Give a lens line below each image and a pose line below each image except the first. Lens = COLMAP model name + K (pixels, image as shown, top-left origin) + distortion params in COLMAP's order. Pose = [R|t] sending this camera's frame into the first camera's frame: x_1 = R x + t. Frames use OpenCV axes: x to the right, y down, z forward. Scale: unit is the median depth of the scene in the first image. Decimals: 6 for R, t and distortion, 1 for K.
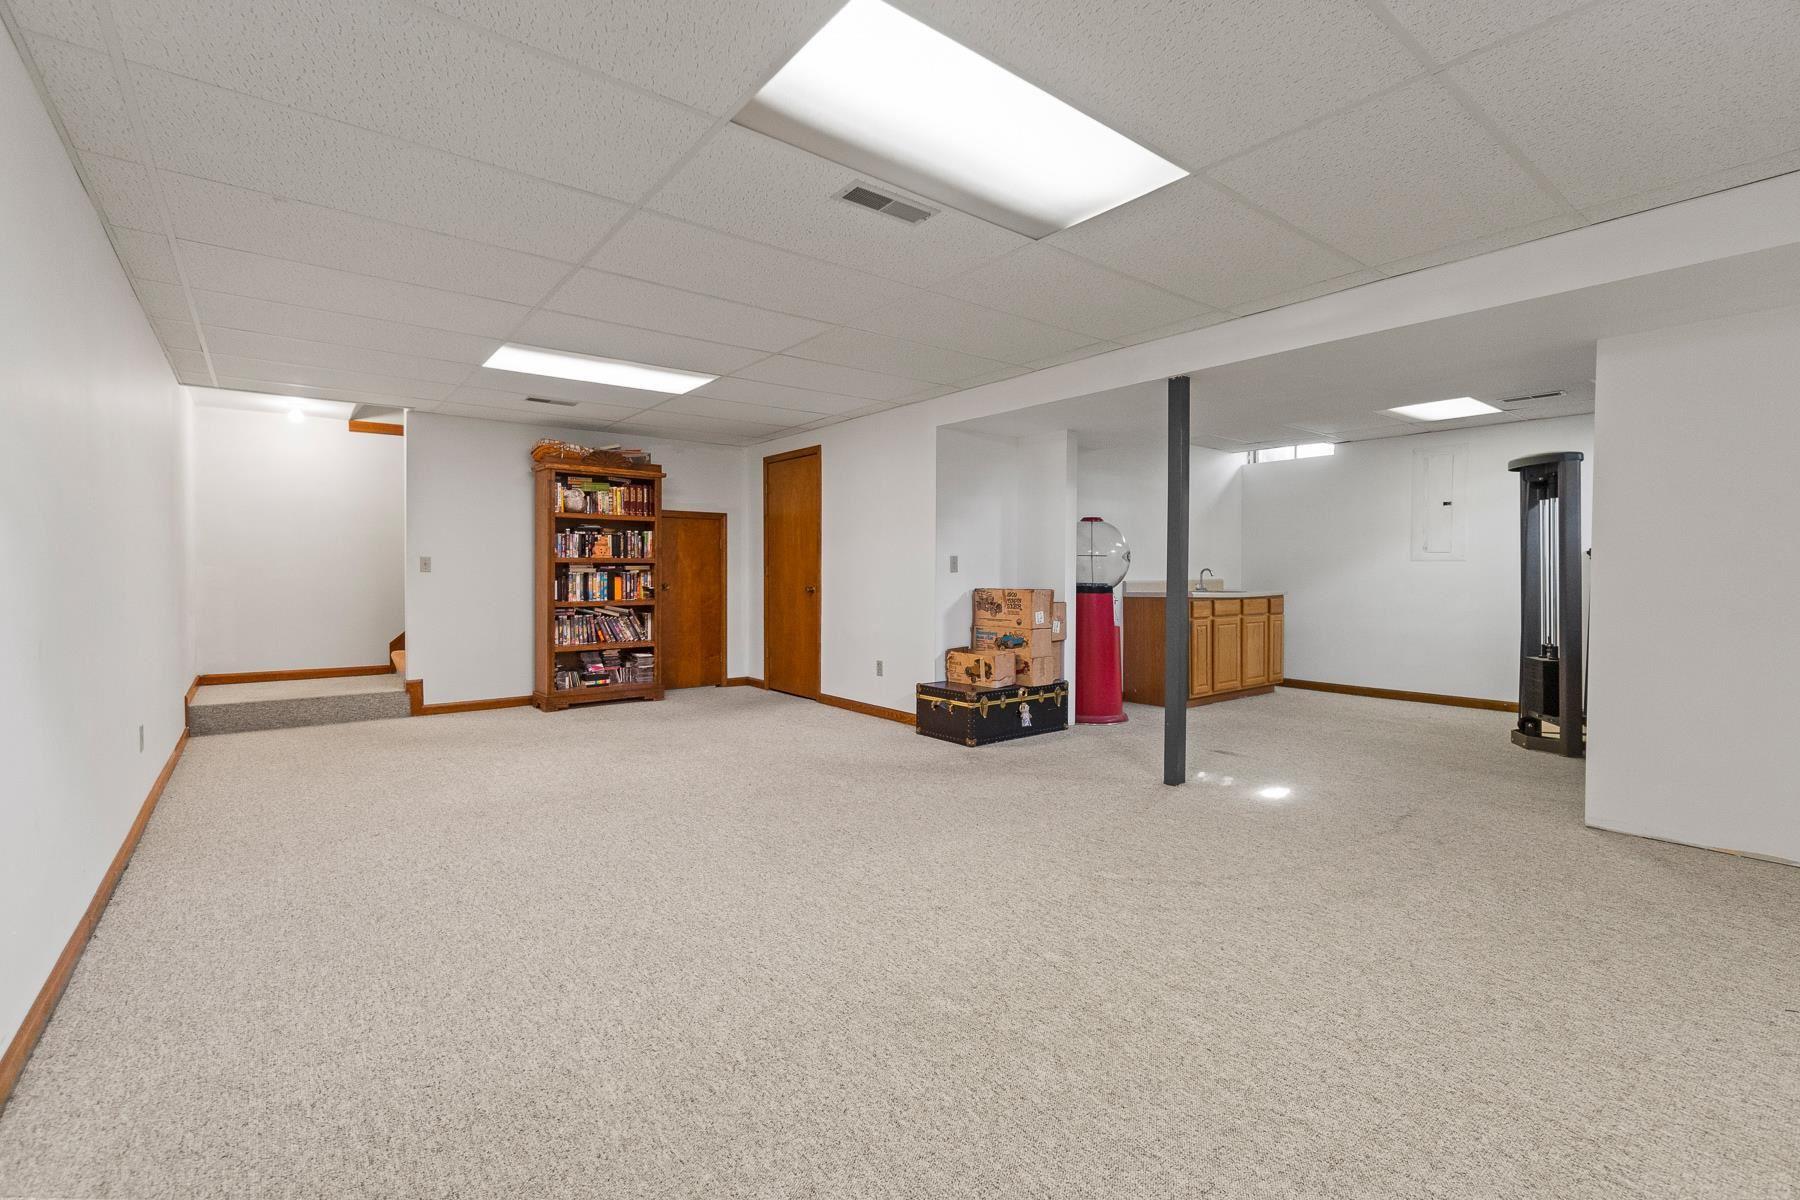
lens RADIAL K [[784.2, 0, 902.9], [0, 784.2, 589.0], [0, 0, 1]] dist [-0.001234, -0.000064]
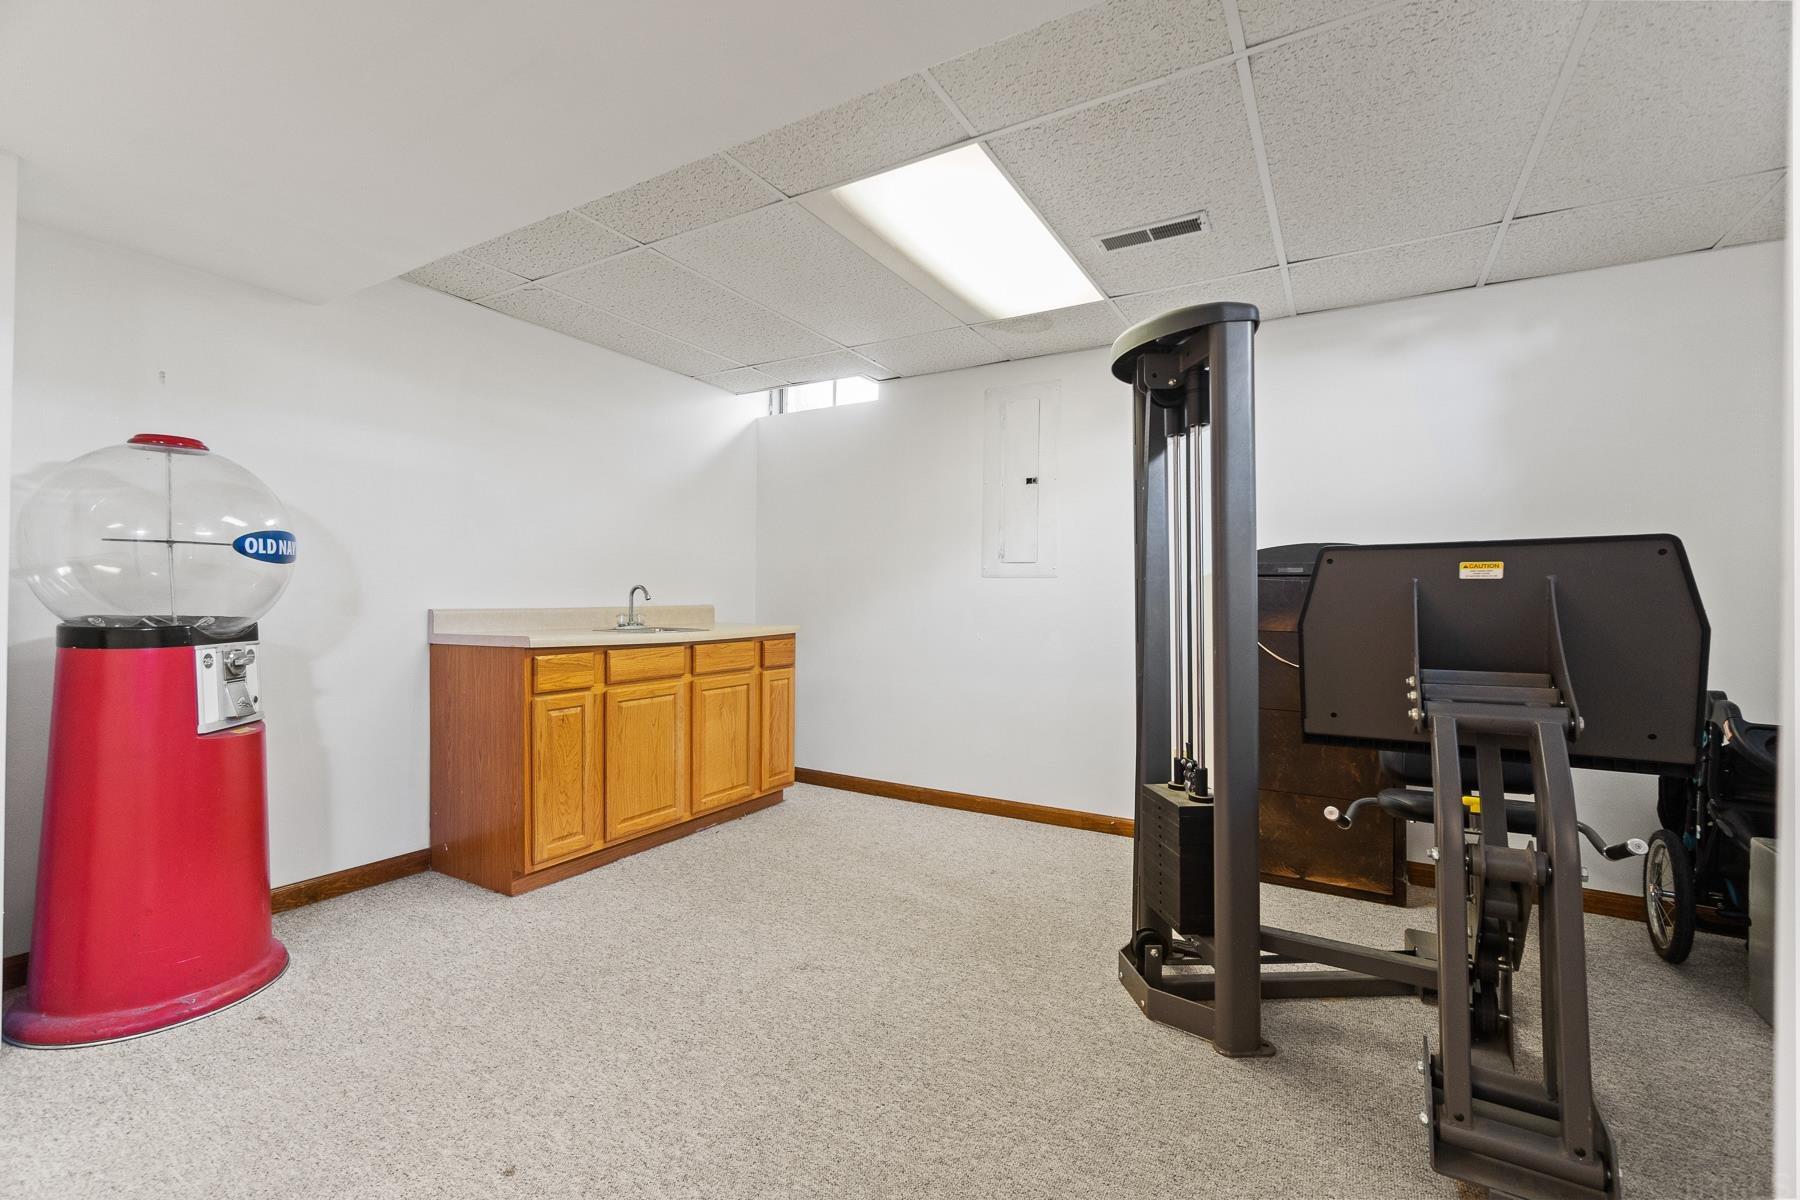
lens RADIAL K [[784.2, 0, 894.7], [0, 784.2, 599.3], [0, 0, 1]] dist [-0.001234, -0.000064]
pose [[0.931043, 0.008224, 0.364817, 0.374819], [-0.002505, 0.999866, -0.016146, -0.009277], [-0.364901, 0.014119, 0.930939, 0.477232]]
